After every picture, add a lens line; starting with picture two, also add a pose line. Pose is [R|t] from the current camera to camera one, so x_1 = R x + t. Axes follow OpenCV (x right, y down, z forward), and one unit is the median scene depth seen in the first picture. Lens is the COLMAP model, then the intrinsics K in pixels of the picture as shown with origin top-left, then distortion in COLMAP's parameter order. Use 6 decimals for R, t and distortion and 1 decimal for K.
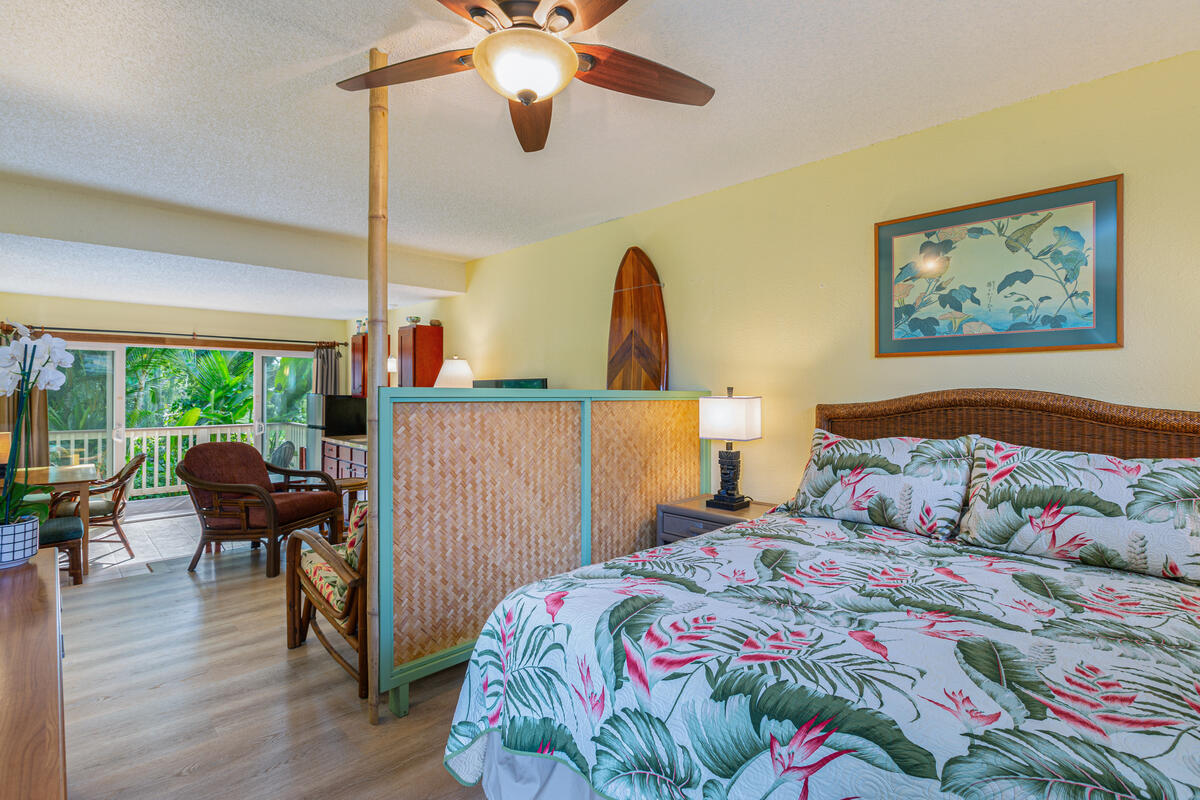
lens RADIAL K [[566.3, 0, 592.9], [0, 566.3, 392.4], [0, 0, 1]] dist [-0.008127, 0.002396]
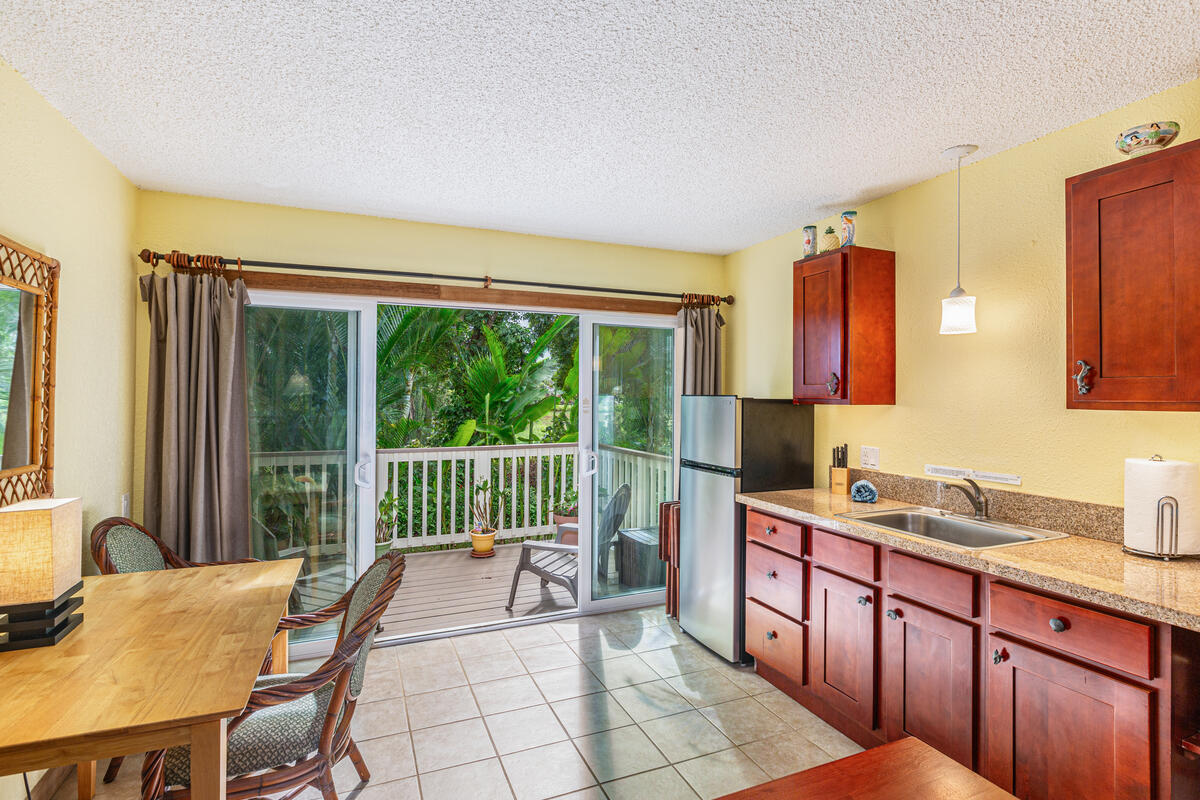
lens RADIAL K [[618.9, 0, 579.8], [0, 618.9, 396.4], [0, 0, 1]] dist [0.007270, 0.001933]
pose [[0.916481, -0.001267, -0.400076, -0.412771], [-0.001272, 0.999981, -0.006080, 0.006846], [0.400076, 0.006082, 0.916462, 0.530280]]
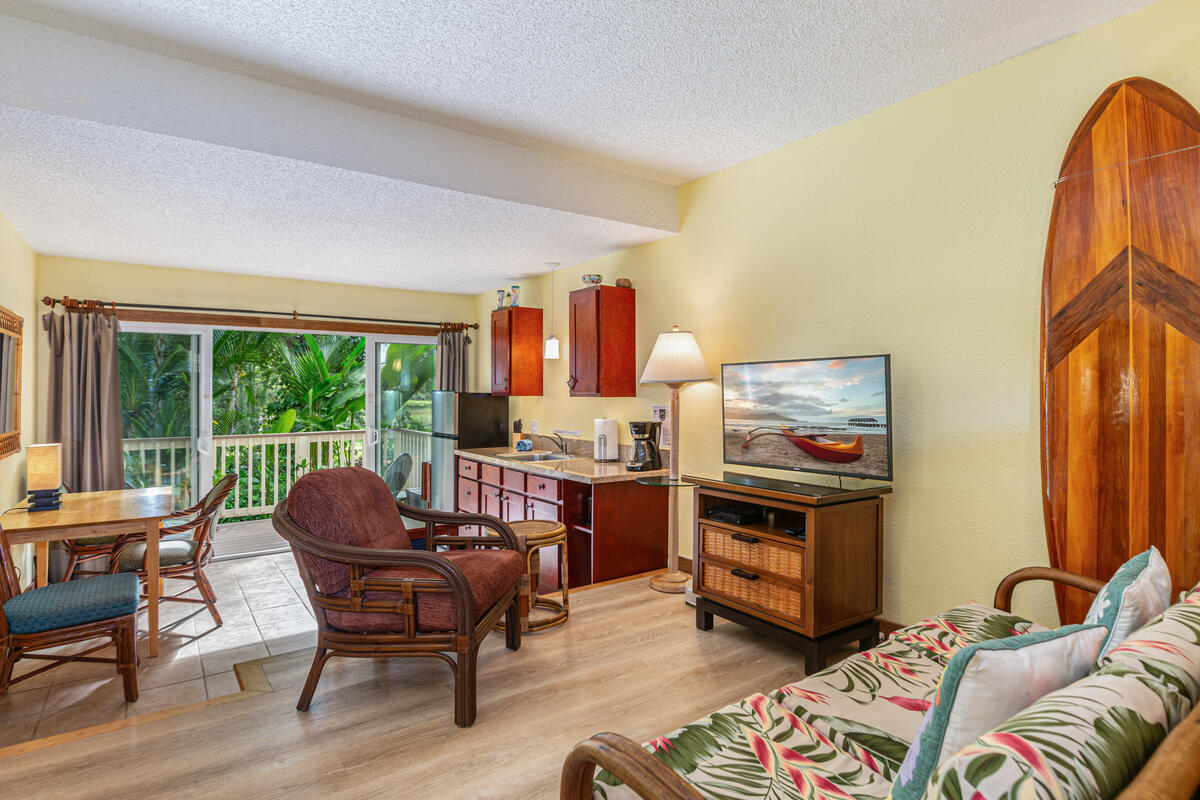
lens RADIAL K [[634.5, 0, 593.1], [0, 634.5, 392.6], [0, 0, 1]] dist [0.001158, -0.001897]
pose [[0.986590, -0.004767, -0.163151, -0.175141], [0.004395, 0.999987, -0.002643, 0.008264], [0.163161, 0.001891, 0.986598, 0.227563]]
